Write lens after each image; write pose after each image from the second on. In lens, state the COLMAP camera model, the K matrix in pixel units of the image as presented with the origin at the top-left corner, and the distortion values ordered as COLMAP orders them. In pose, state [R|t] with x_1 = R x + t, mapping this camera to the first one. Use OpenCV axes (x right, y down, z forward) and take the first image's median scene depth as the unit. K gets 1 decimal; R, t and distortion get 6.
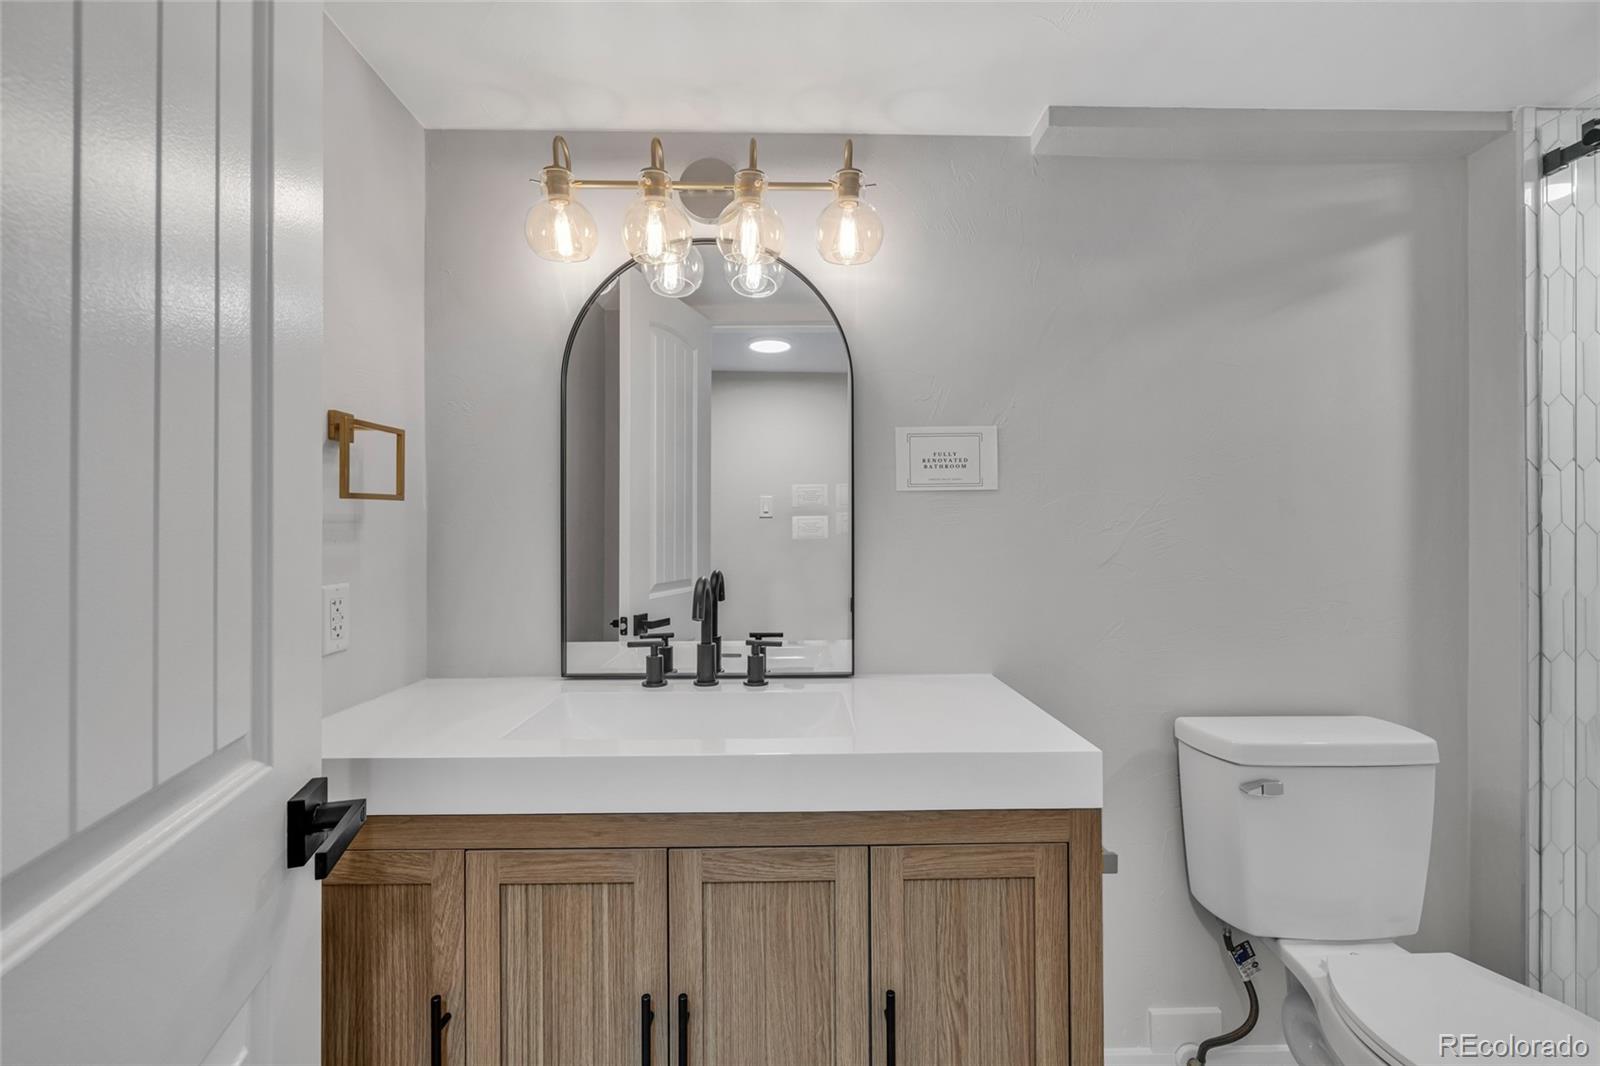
lens RADIAL K [[699.1, 0, 800.0], [0, 699.1, 533.0], [0, 0, 1]] dist [0.000133, 0.000377]
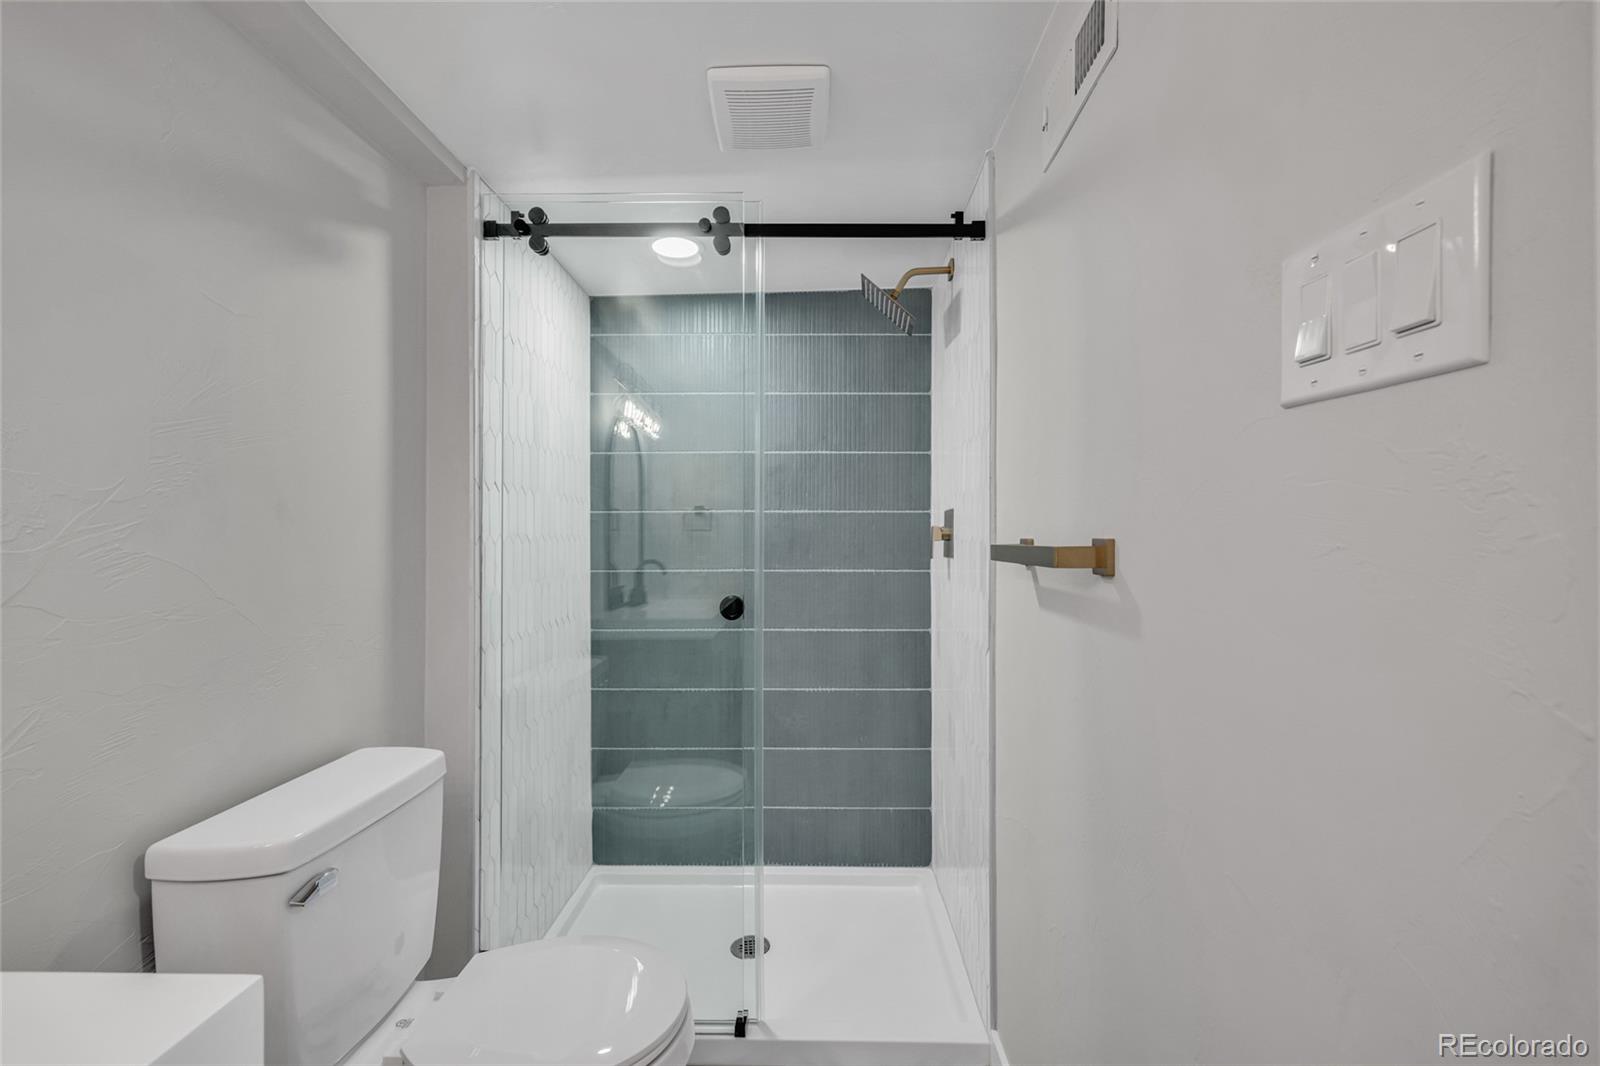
lens RADIAL K [[670.2, 0, 802.6], [0, 670.2, 532.7], [0, 0, 1]] dist [0.003273, 0.000003]
pose [[0.006963, 0.009106, 0.999934, -0.048783], [0.019436, 0.999768, -0.009240, 0.001991], [-0.999787, 0.019499, 0.006785, 0.447964]]
